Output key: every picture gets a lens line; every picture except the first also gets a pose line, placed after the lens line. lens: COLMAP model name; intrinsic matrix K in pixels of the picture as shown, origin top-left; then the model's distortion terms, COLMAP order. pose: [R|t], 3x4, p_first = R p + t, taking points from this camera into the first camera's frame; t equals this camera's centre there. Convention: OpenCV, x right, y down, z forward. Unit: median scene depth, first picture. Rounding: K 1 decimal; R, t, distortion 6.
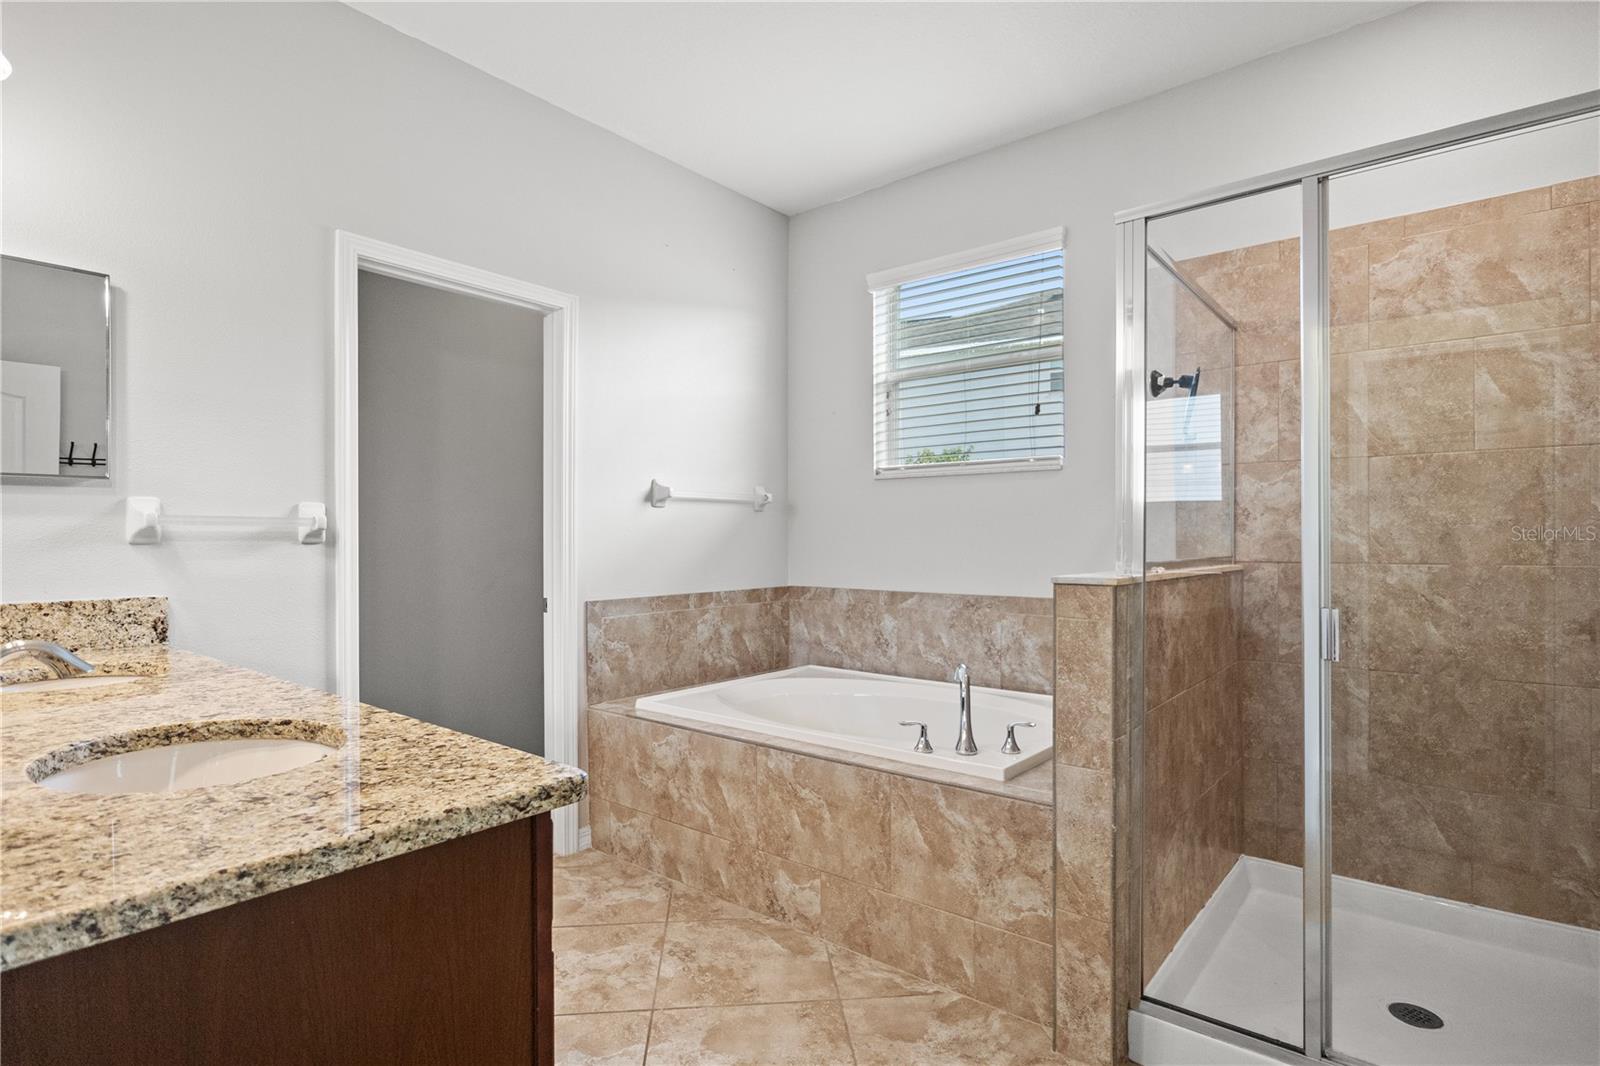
lens RADIAL K [[796.8, 0, 818.1], [0, 796.8, 544.2], [0, 0, 1]] dist [-0.007790, 0.000372]
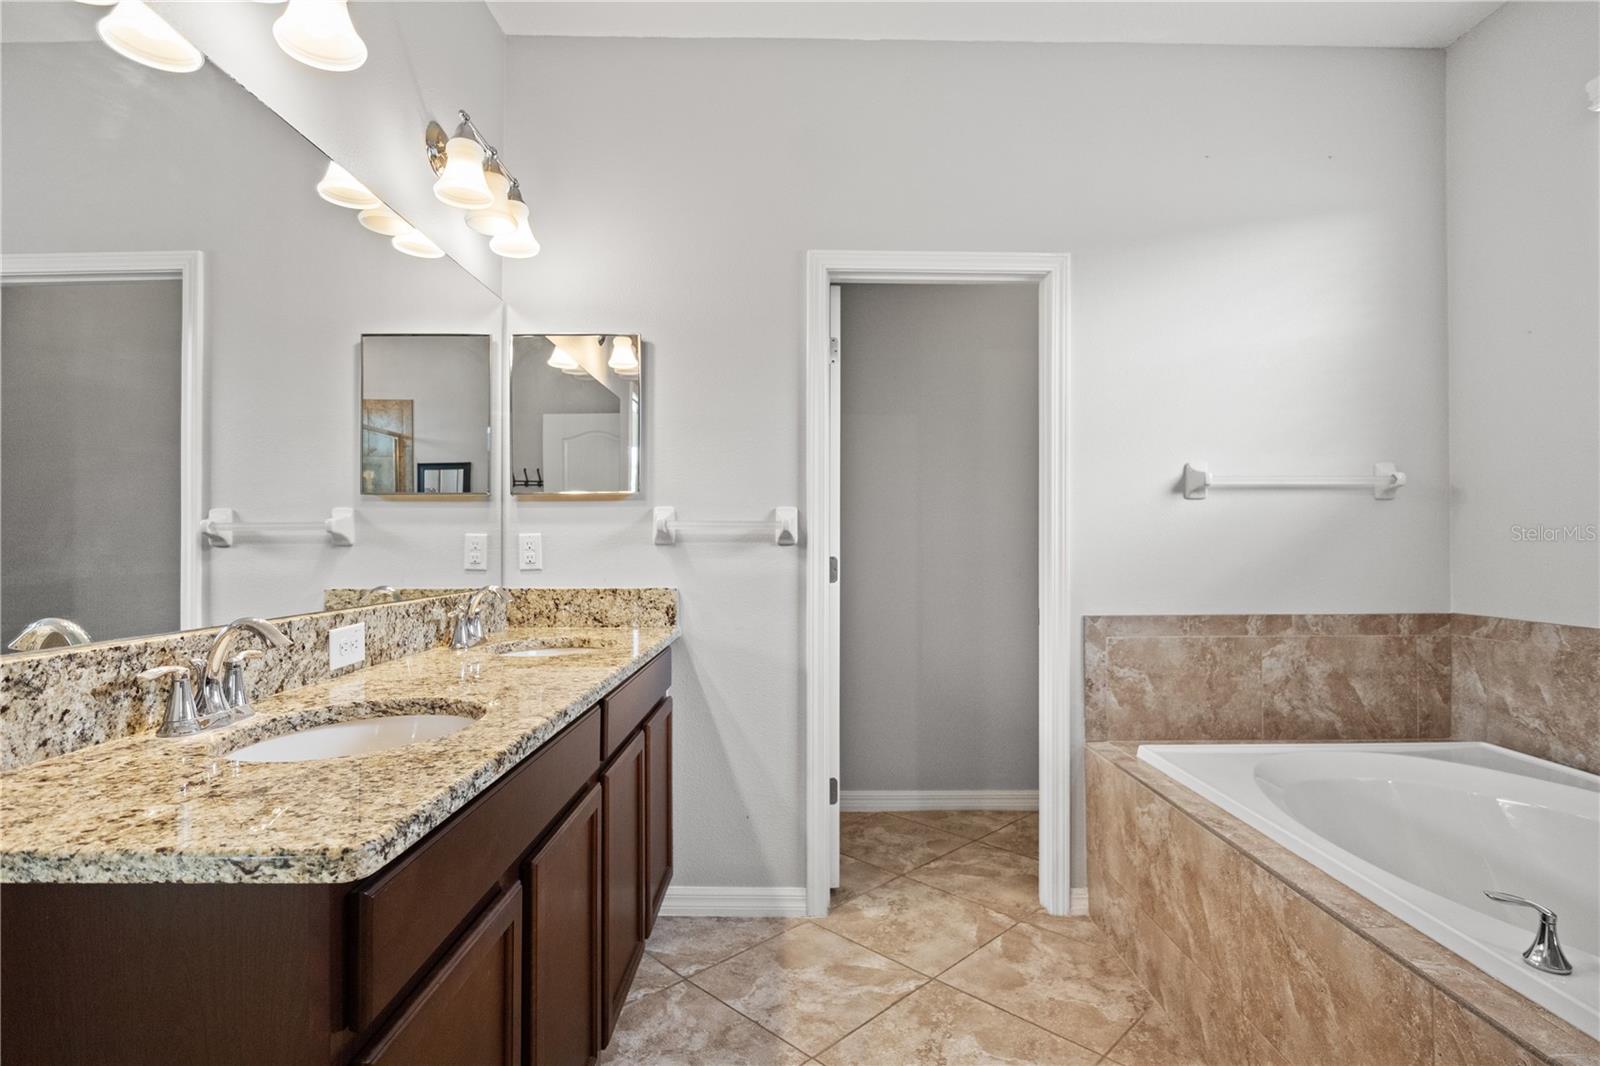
lens RADIAL K [[796.8, 0, 816.2], [0, 796.8, 534.1], [0, 0, 1]] dist [-0.007790, 0.000372]
pose [[0.640180, -0.007335, -0.768190, 0.211405], [-0.005092, 0.999892, -0.013791, -0.000583], [0.768208, 0.012741, 0.640073, 0.315550]]
